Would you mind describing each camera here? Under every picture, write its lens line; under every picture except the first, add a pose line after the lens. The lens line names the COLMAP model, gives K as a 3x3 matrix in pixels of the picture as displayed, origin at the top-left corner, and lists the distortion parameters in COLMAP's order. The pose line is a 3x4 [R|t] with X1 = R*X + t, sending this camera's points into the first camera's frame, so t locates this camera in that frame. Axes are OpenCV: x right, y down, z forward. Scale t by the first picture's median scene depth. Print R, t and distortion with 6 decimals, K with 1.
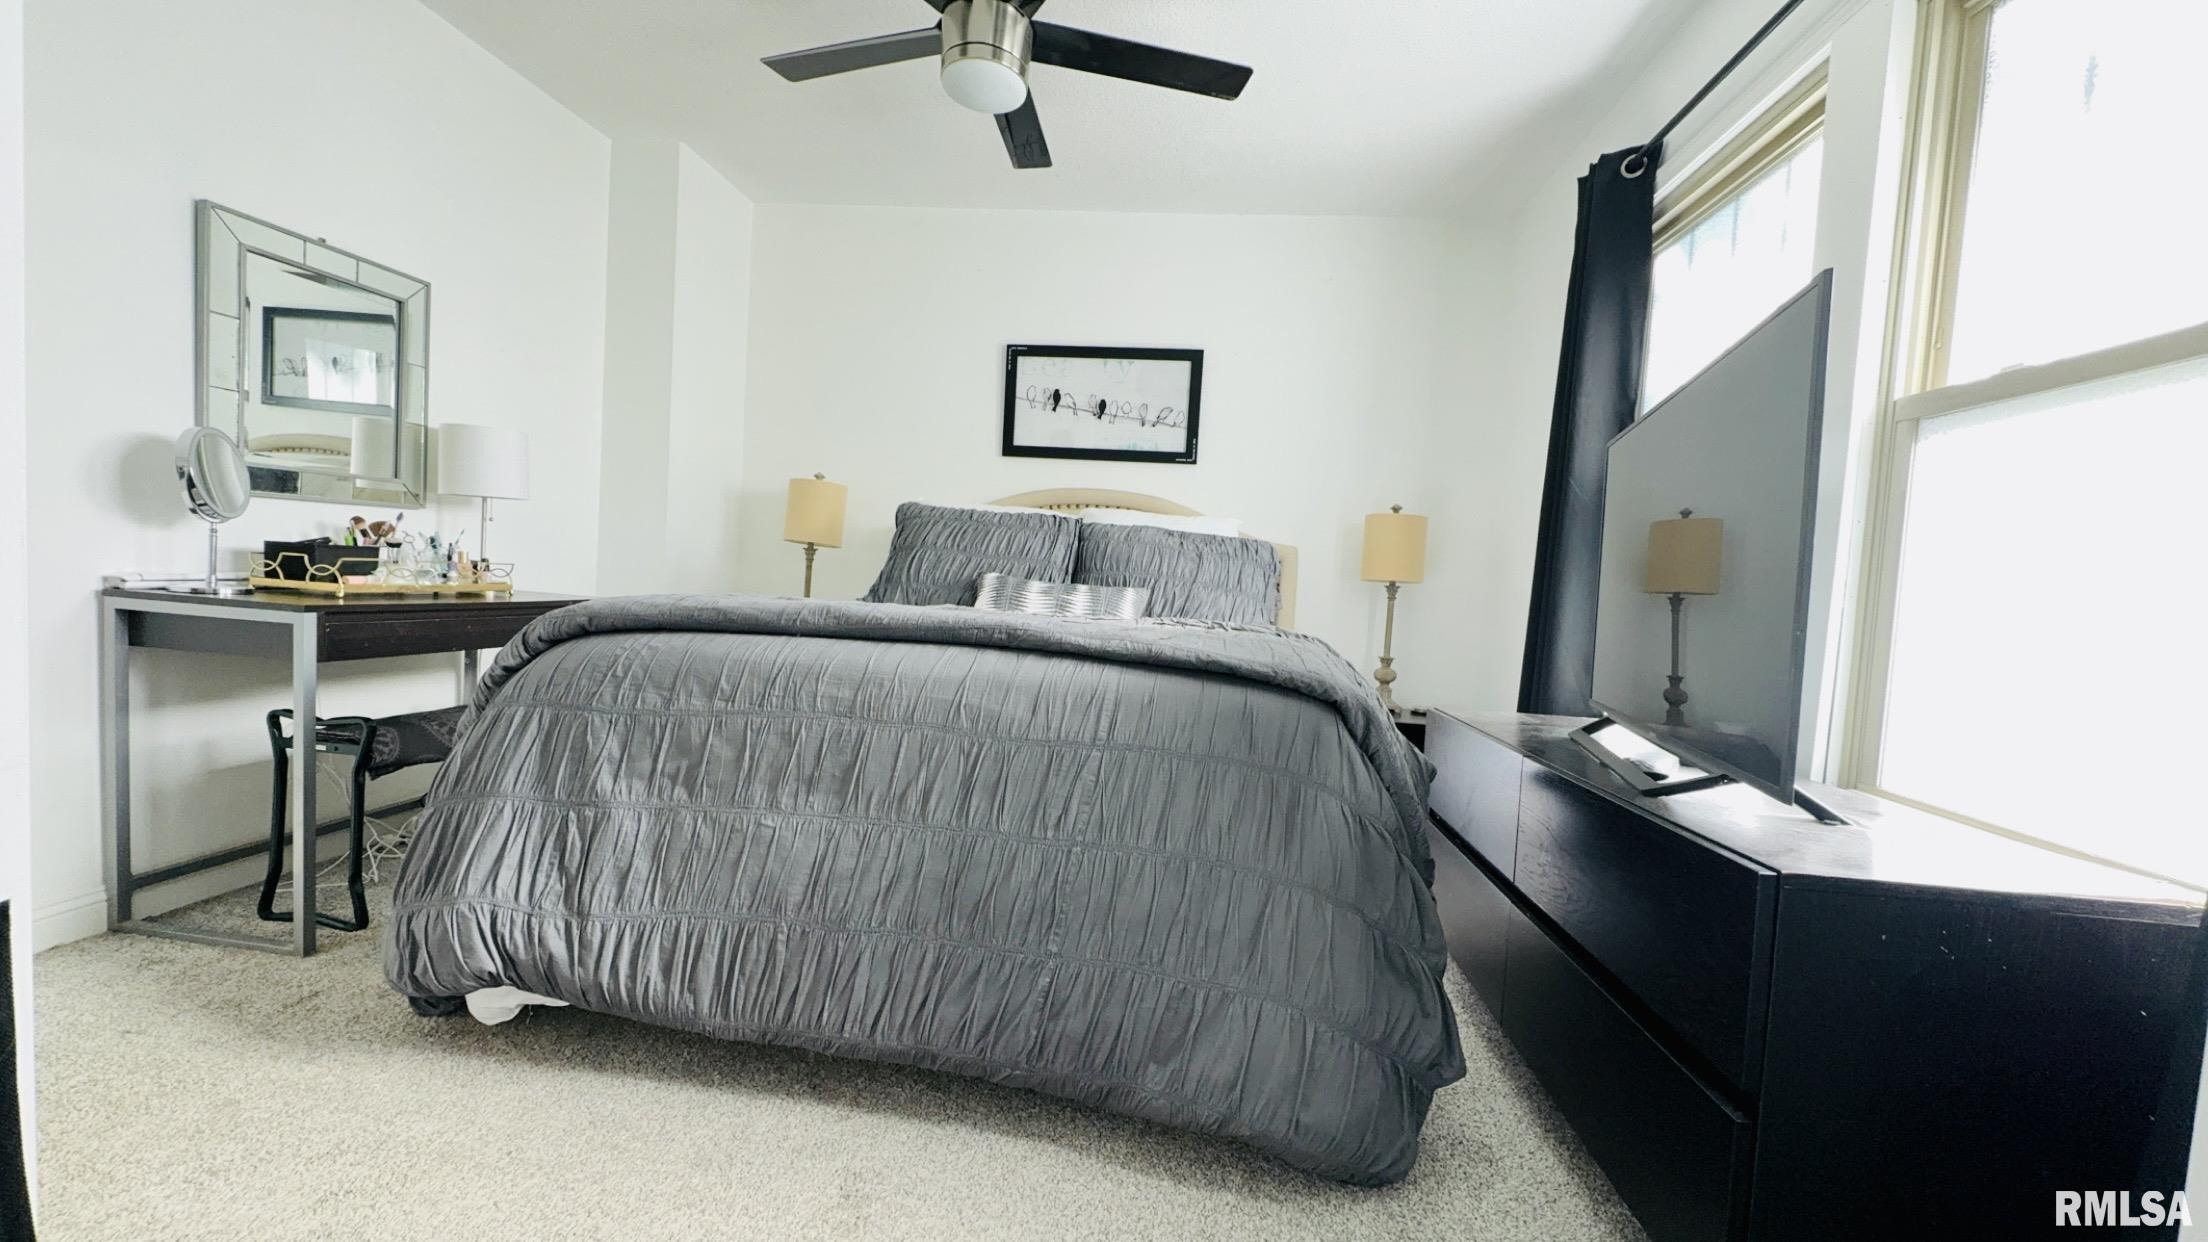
lens RADIAL K [[840.2, 0, 1096.7], [0, 840.2, 619.2], [0, 0, 1]] dist [-0.001332, 0.000488]
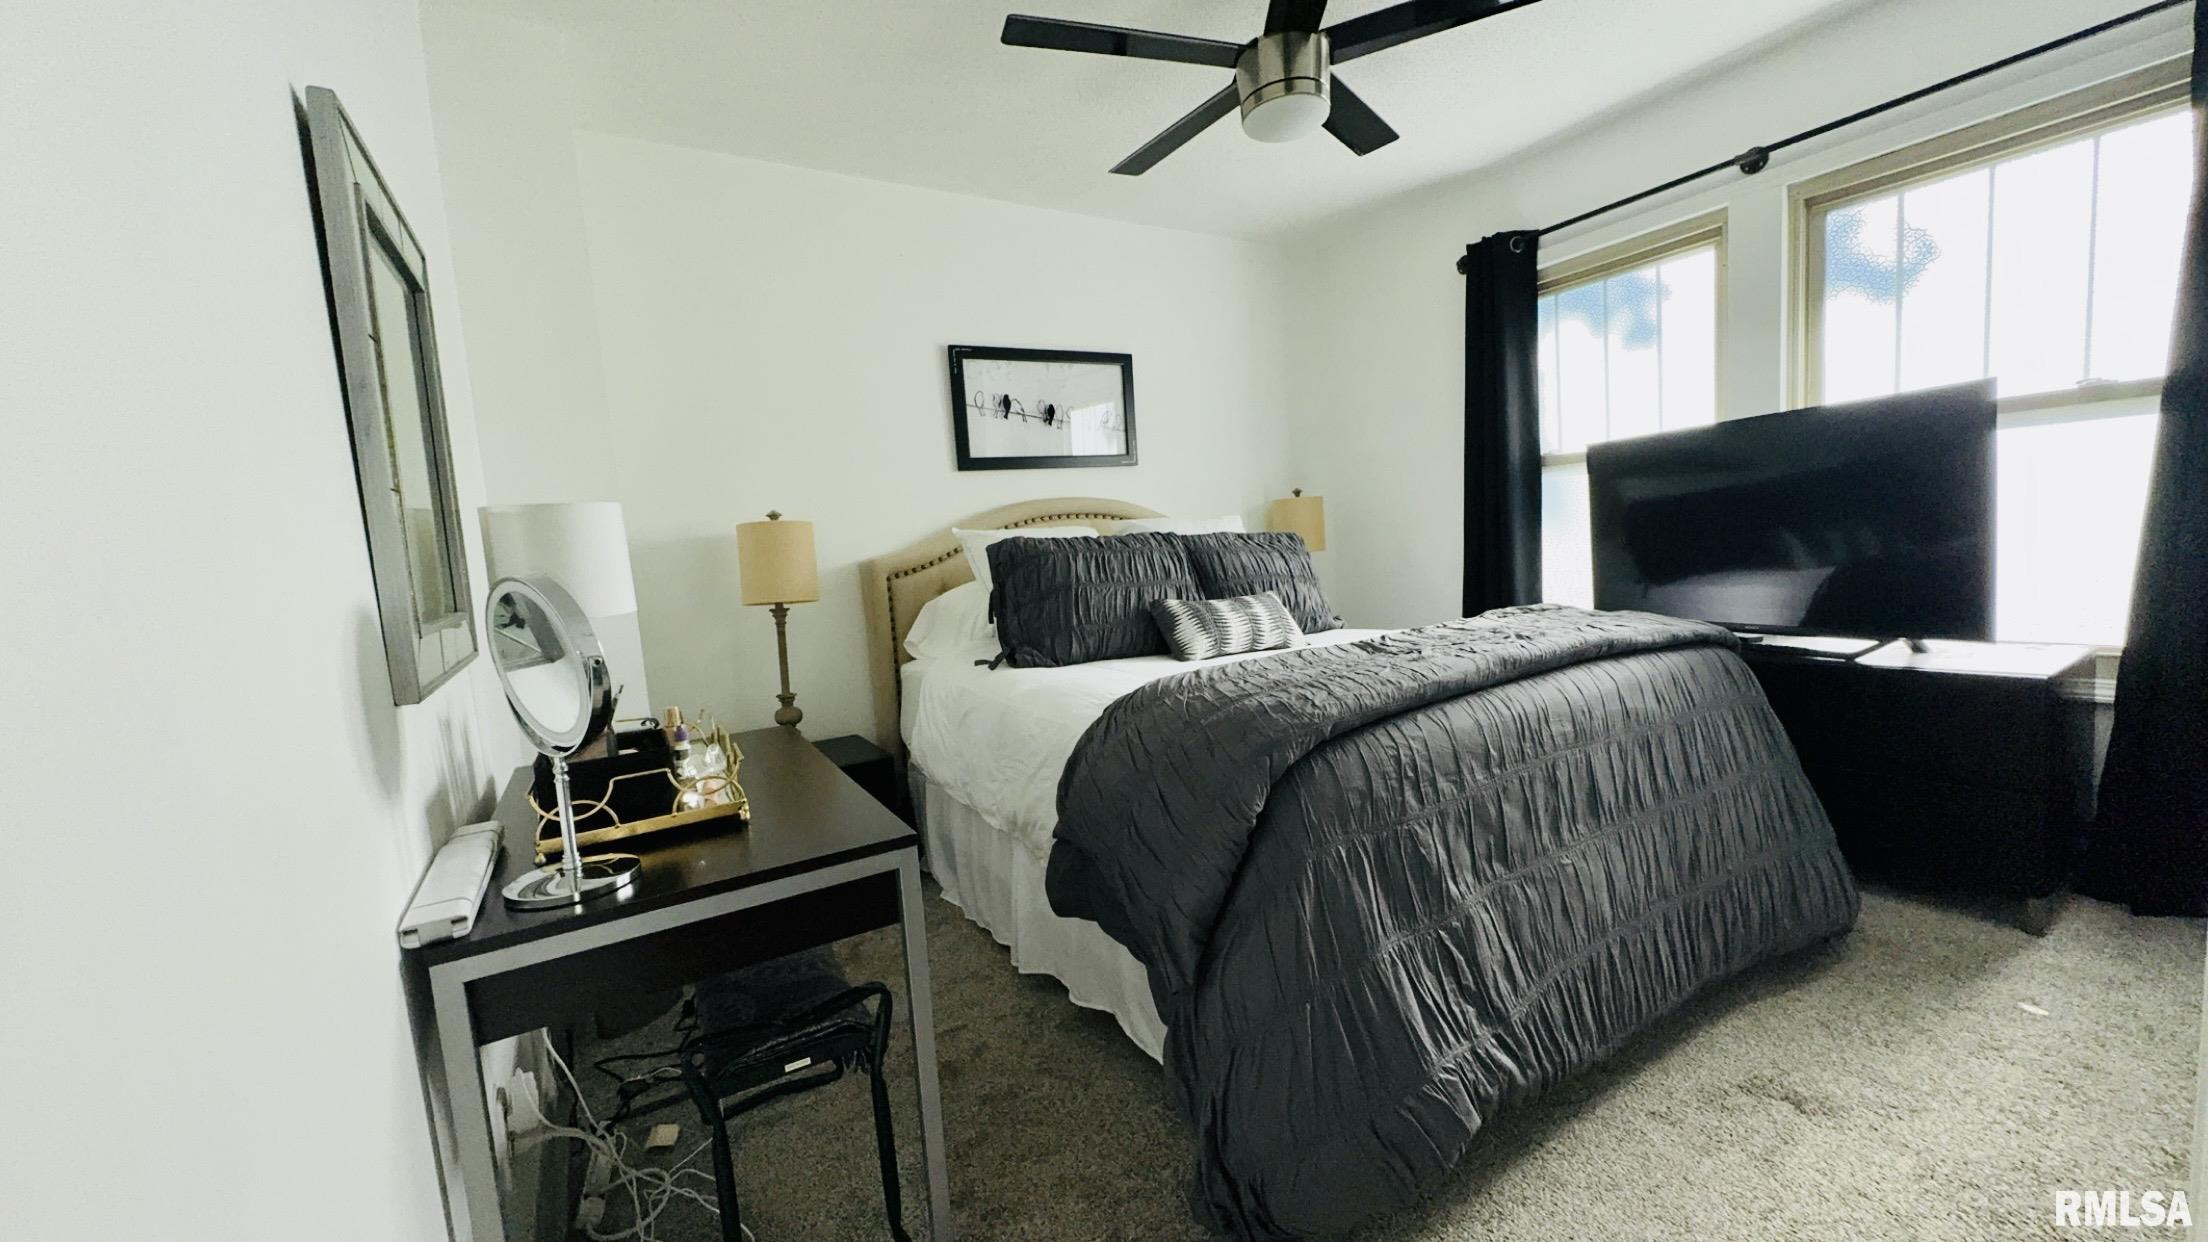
lens RADIAL K [[840.2, 0, 1104.3], [0, 840.2, 618.7], [0, 0, 1]] dist [-0.001332, 0.000488]
pose [[0.774308, -0.182072, 0.606050, -0.577606], [0.156106, 0.983074, 0.095893, -0.103142], [-0.613252, 0.020357, 0.789625, 0.204359]]
